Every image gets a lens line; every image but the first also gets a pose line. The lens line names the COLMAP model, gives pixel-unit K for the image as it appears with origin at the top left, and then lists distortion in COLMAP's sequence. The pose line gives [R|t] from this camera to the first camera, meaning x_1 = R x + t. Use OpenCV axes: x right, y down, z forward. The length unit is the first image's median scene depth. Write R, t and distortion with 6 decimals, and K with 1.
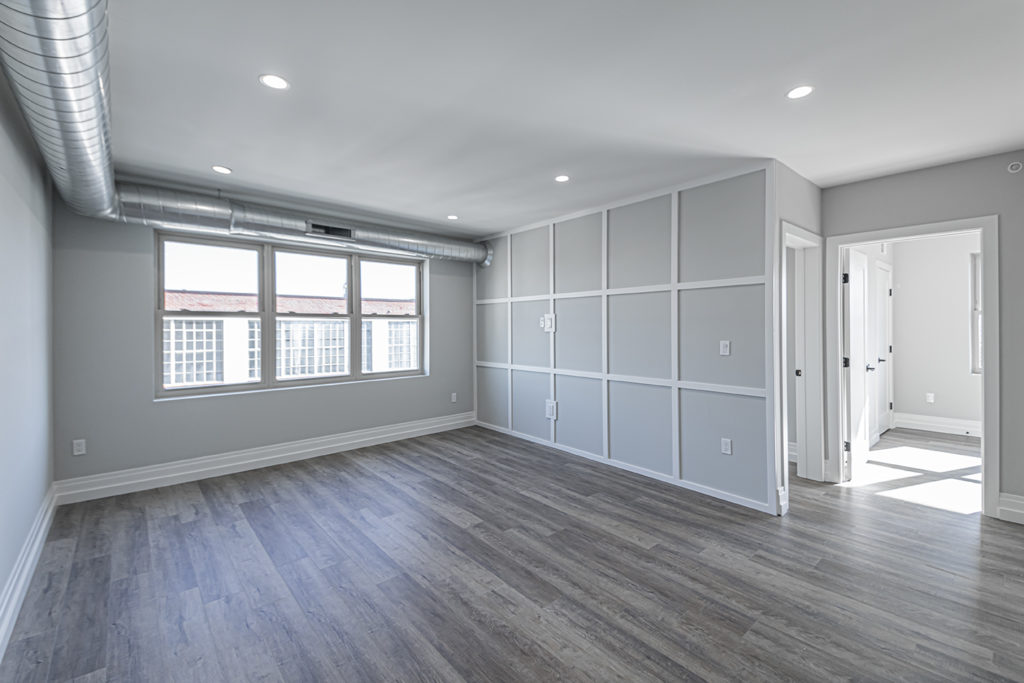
lens RADIAL K [[443.3, 0, 510.5], [0, 443.3, 323.5], [0, 0, 1]] dist [0.031674, -0.020115]
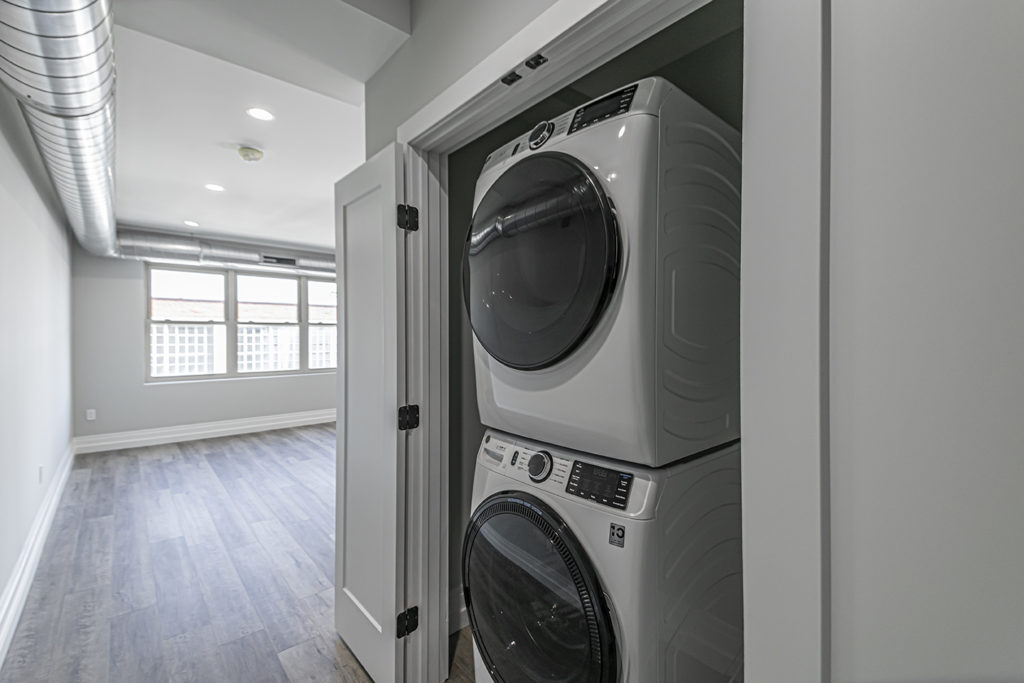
lens RADIAL K [[450.4, 0, 546.0], [0, 450.4, 333.8], [0, 0, 1]] dist [0.001448, -0.009452]
pose [[0.998698, 0.005361, 0.050724, 0.431041], [-0.005725, 0.999959, 0.007035, -0.002595], [-0.050684, -0.007316, 0.998688, -0.511962]]
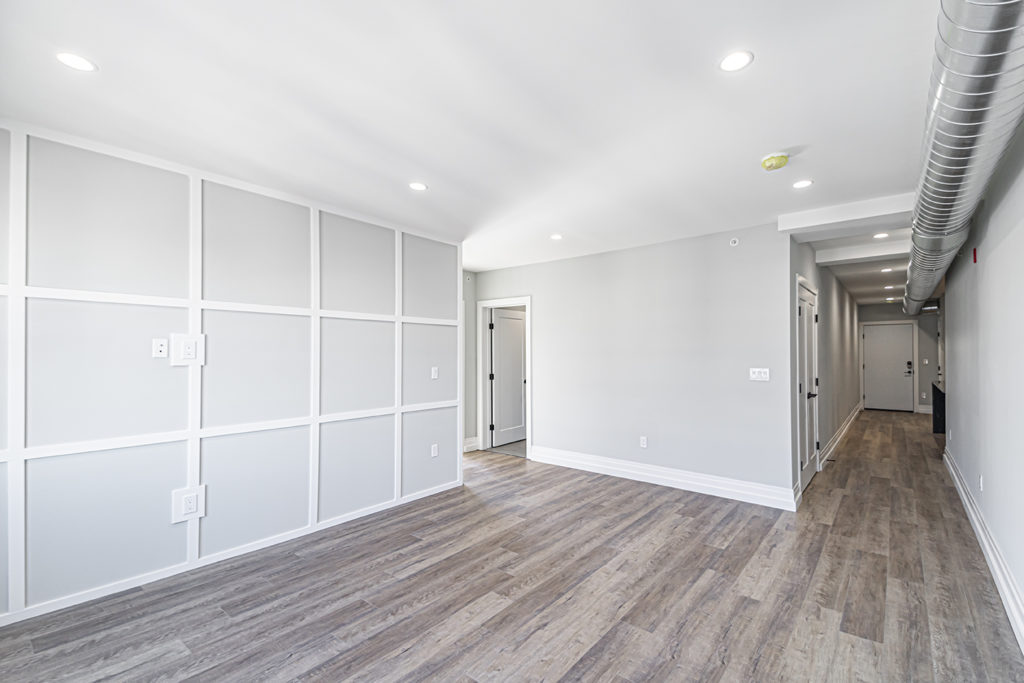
lens RADIAL K [[460.6, 0, 523.0], [0, 460.6, 340.6], [0, 0, 1]] dist [0.067343, -0.041328]
pose [[-0.205766, 0.030057, 0.978140, -0.870874], [-0.001721, 0.999516, -0.031076, 0.007726], [-0.978600, -0.008077, -0.205614, 1.054033]]
